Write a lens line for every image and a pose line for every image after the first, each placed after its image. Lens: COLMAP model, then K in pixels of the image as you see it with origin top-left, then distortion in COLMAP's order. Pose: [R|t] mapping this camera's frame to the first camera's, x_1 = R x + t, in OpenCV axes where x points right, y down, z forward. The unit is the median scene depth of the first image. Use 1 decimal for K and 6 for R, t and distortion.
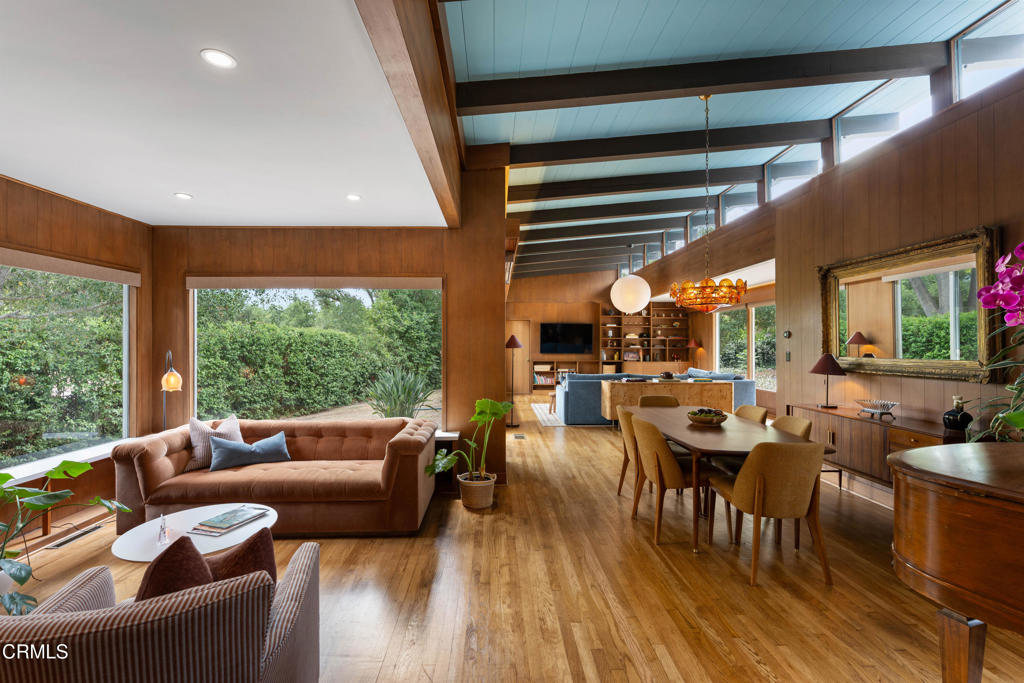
lens RADIAL K [[457.1, 0, 508.6], [0, 457.1, 341.0], [0, 0, 1]] dist [-0.002216, 0.000777]
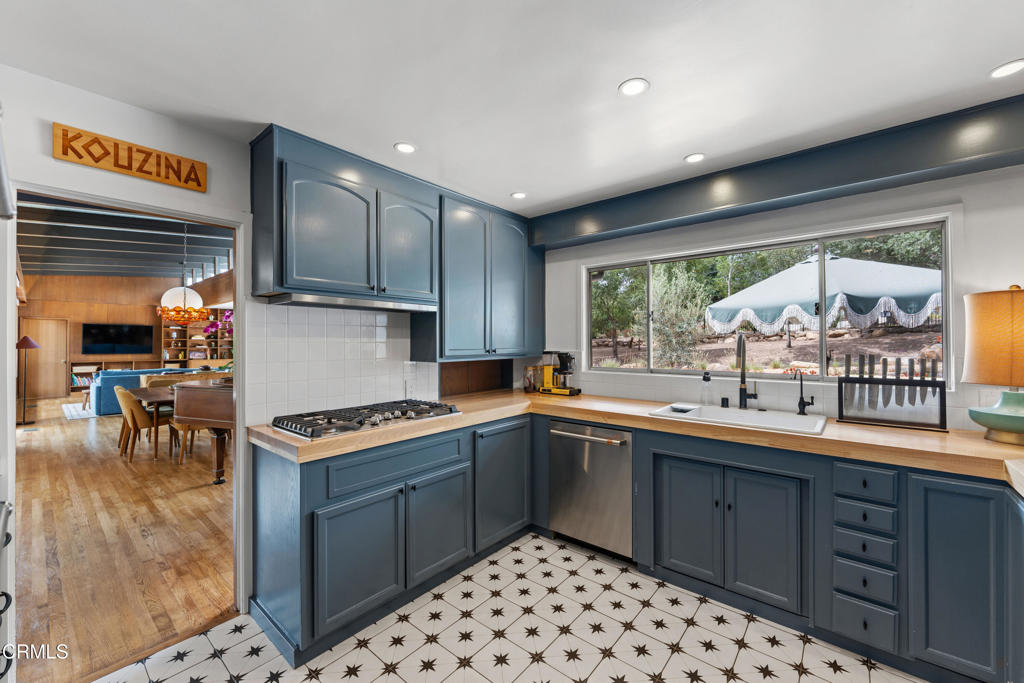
lens RADIAL K [[404.8, 0, 510.7], [0, 404.8, 340.3], [0, 0, 1]] dist [-0.000121, -0.000727]
pose [[0.667402, 0.005057, 0.744681, 0.080962], [-0.002303, 0.999986, -0.004726, -0.002143], [-0.744694, 0.001440, 0.667404, -0.576668]]
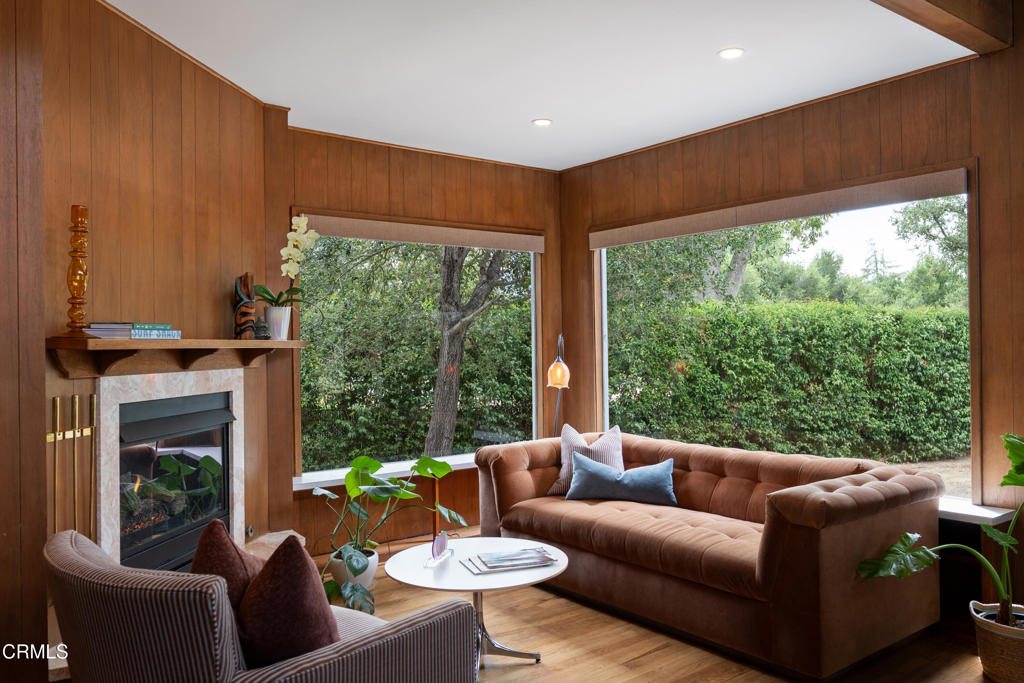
lens RADIAL K [[784.5, 0, 508.9], [0, 784.5, 337.5], [0, 0, 1]] dist [-0.001187, 0.002981]
pose [[0.582402, -0.013077, -0.812796, 0.163338], [0.014859, 0.999875, -0.005439, 0.021520], [0.812765, -0.008910, 0.582523, 0.121314]]
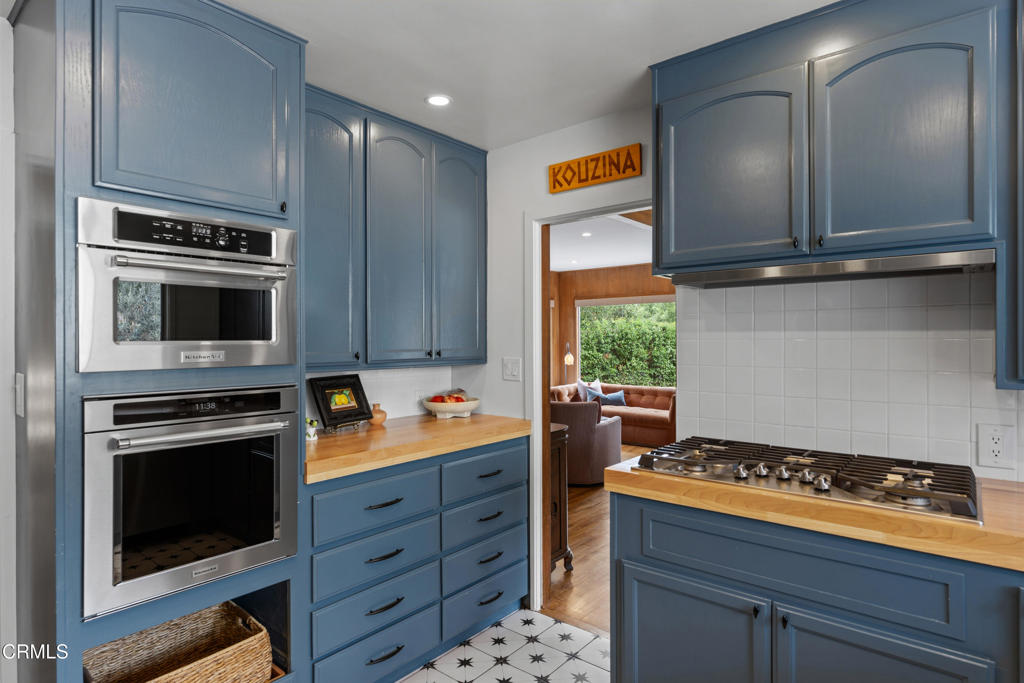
lens RADIAL K [[563.4, 0, 505.3], [0, 563.4, 338.1], [0, 0, 1]] dist [-0.002913, 0.000422]
pose [[0.745237, -0.001861, -0.666797, 0.372964], [0.006095, 0.999973, 0.004021, -0.004758], [0.666771, -0.007061, 0.745229, -0.549848]]
